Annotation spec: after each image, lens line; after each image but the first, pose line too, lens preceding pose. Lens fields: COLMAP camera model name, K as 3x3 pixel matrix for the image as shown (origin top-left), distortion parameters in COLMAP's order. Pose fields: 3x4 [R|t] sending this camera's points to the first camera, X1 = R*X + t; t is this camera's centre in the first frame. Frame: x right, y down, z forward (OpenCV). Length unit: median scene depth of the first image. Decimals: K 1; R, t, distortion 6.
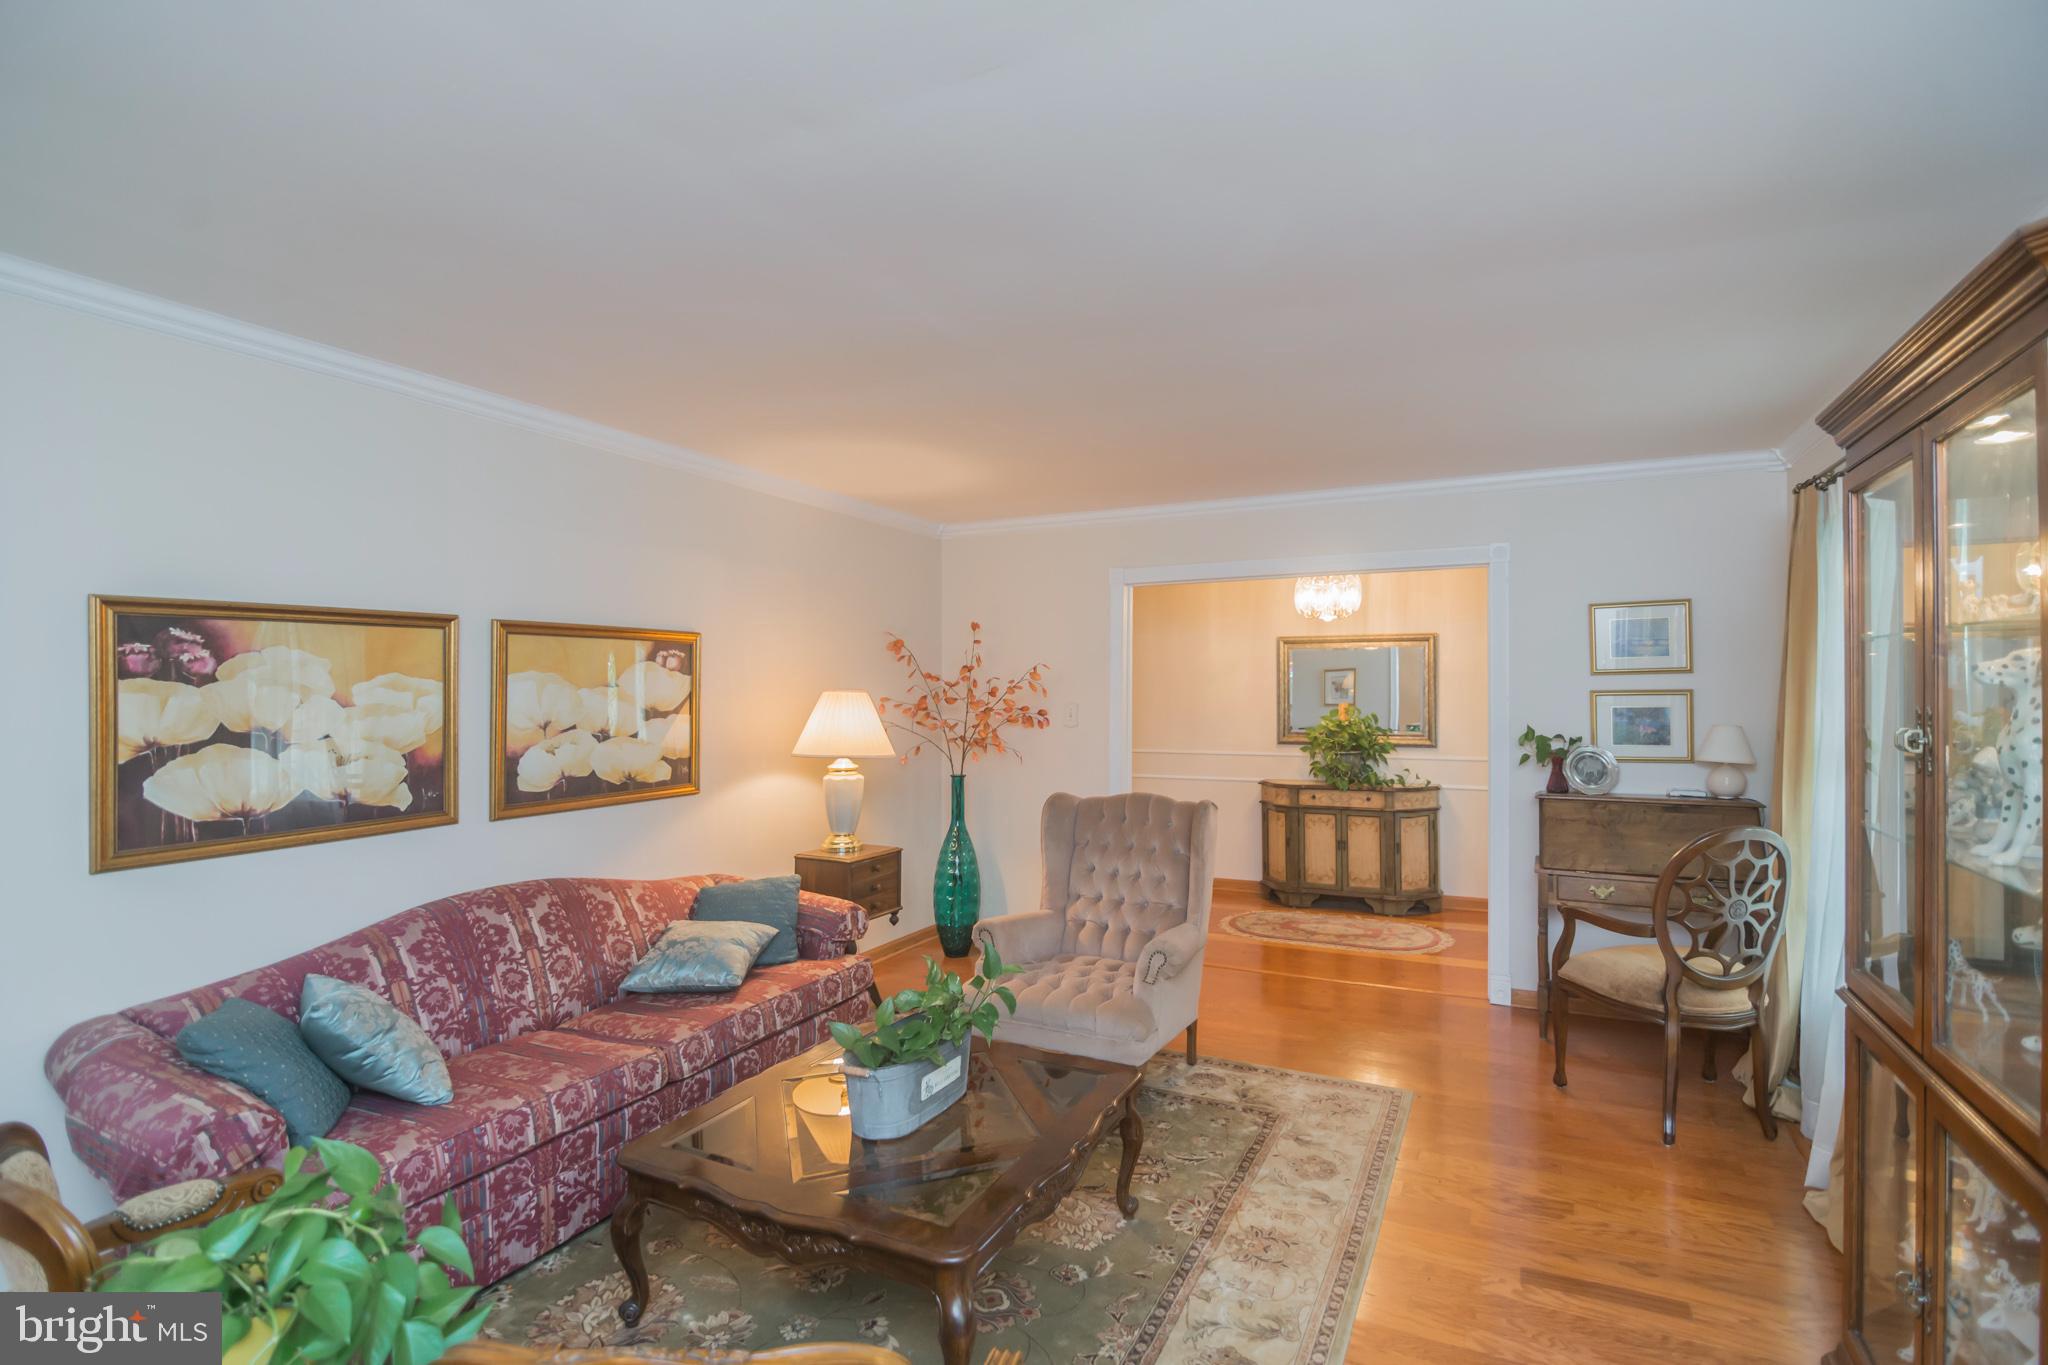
lens RADIAL K [[1033.6, 0, 1024.0], [0, 1033.6, 682.5], [0, 0, 1]] dist [-0.001768, -0.000440]
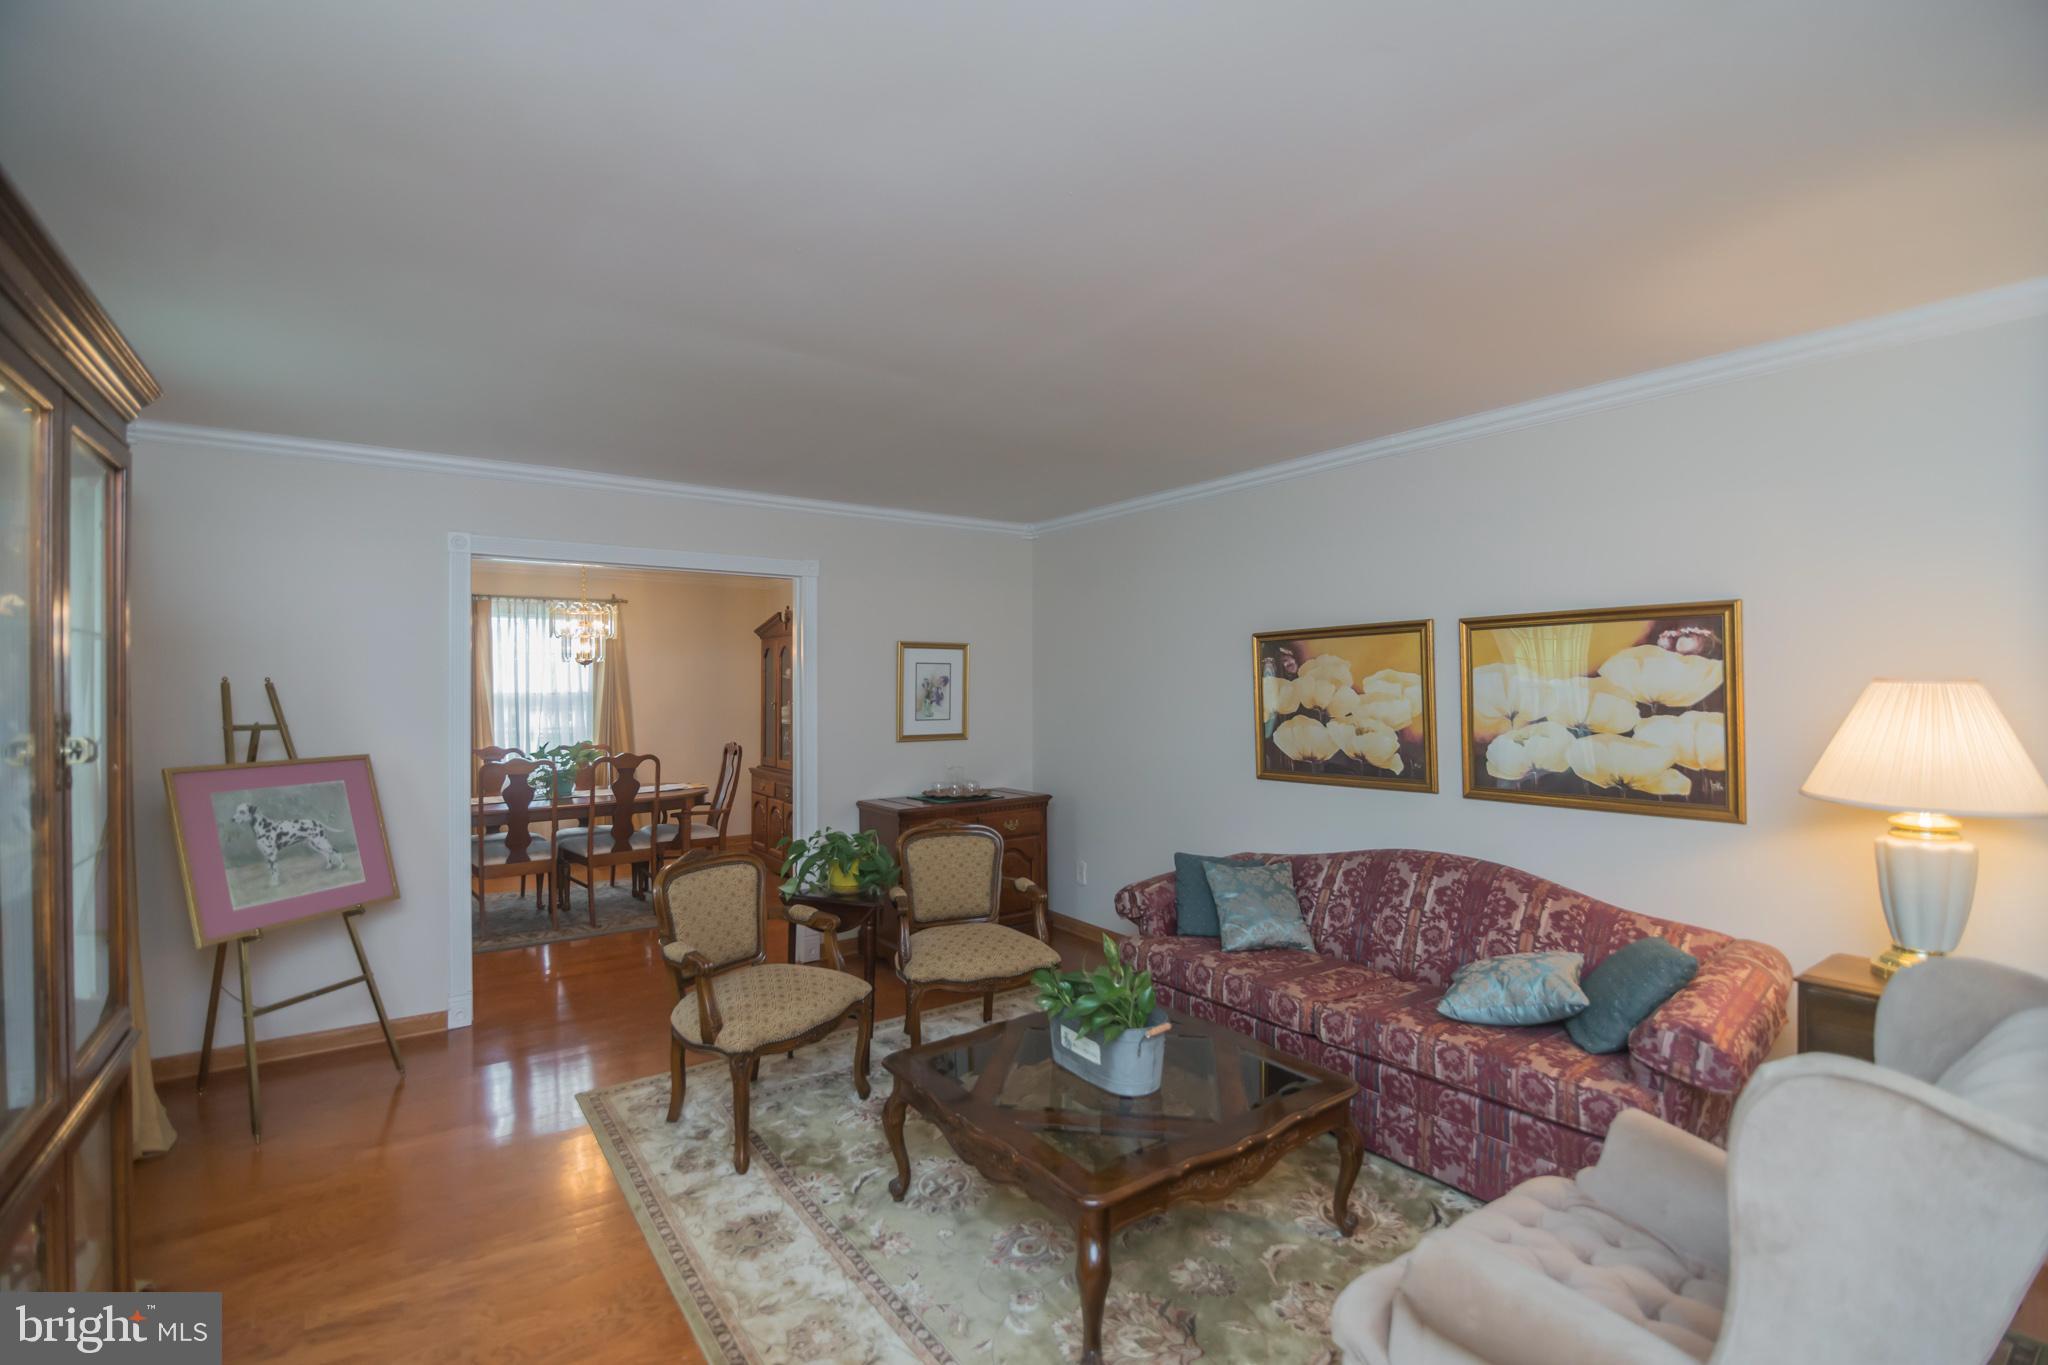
lens RADIAL K [[923.8, 0, 1017.6], [0, 923.8, 675.8], [0, 0, 1]] dist [-0.002075, -0.000388]
pose [[-0.487967, 0.001480, -0.872861, 0.626684], [0.019438, 0.999769, -0.009171, 0.000986], [0.872646, -0.021442, -0.487883, 1.115913]]
